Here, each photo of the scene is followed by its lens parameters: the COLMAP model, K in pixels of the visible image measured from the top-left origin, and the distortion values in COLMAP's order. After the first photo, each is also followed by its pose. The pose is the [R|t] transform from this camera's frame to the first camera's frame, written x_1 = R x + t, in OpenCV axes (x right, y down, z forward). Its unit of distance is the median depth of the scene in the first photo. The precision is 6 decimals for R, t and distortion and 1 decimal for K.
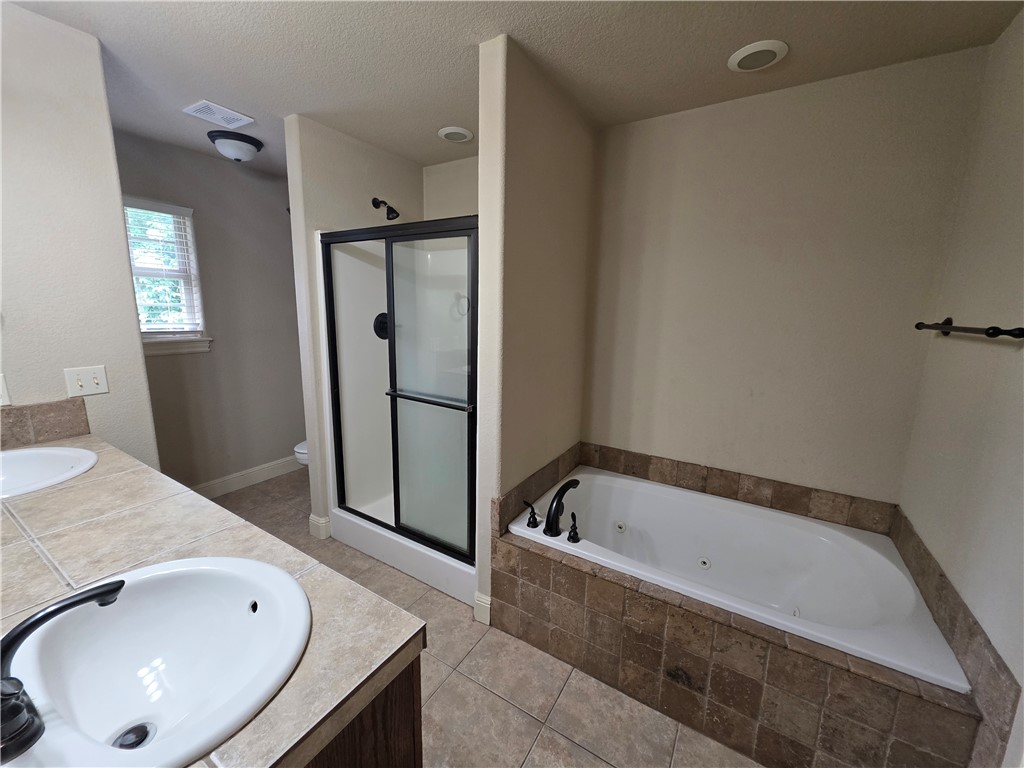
lens RADIAL K [[410.6, 0, 512.1], [0, 410.6, 378.6], [0, 0, 1]] dist [0.003166, 0.000489]
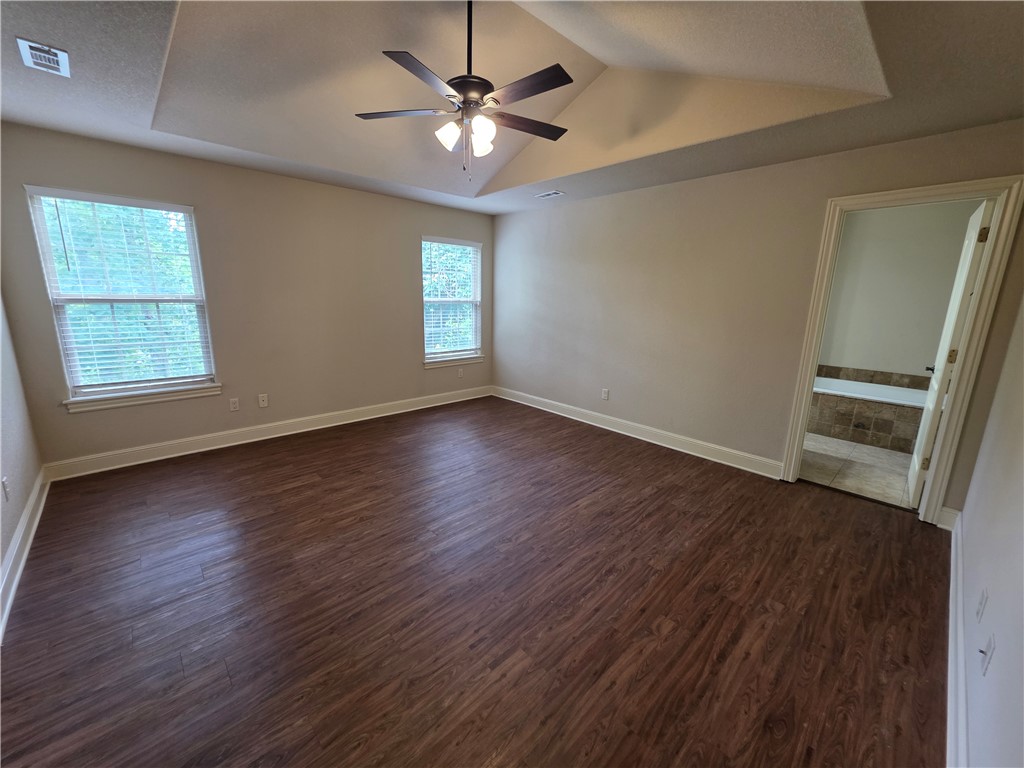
lens RADIAL K [[410.6, 0, 508.3], [0, 410.6, 385.4], [0, 0, 1]] dist [0.003166, 0.000489]
pose [[0.963622, 0.052434, -0.262073, -1.284337], [-0.044528, 0.998359, 0.036021, 0.478963], [0.263532, -0.023041, 0.964375, -2.540708]]
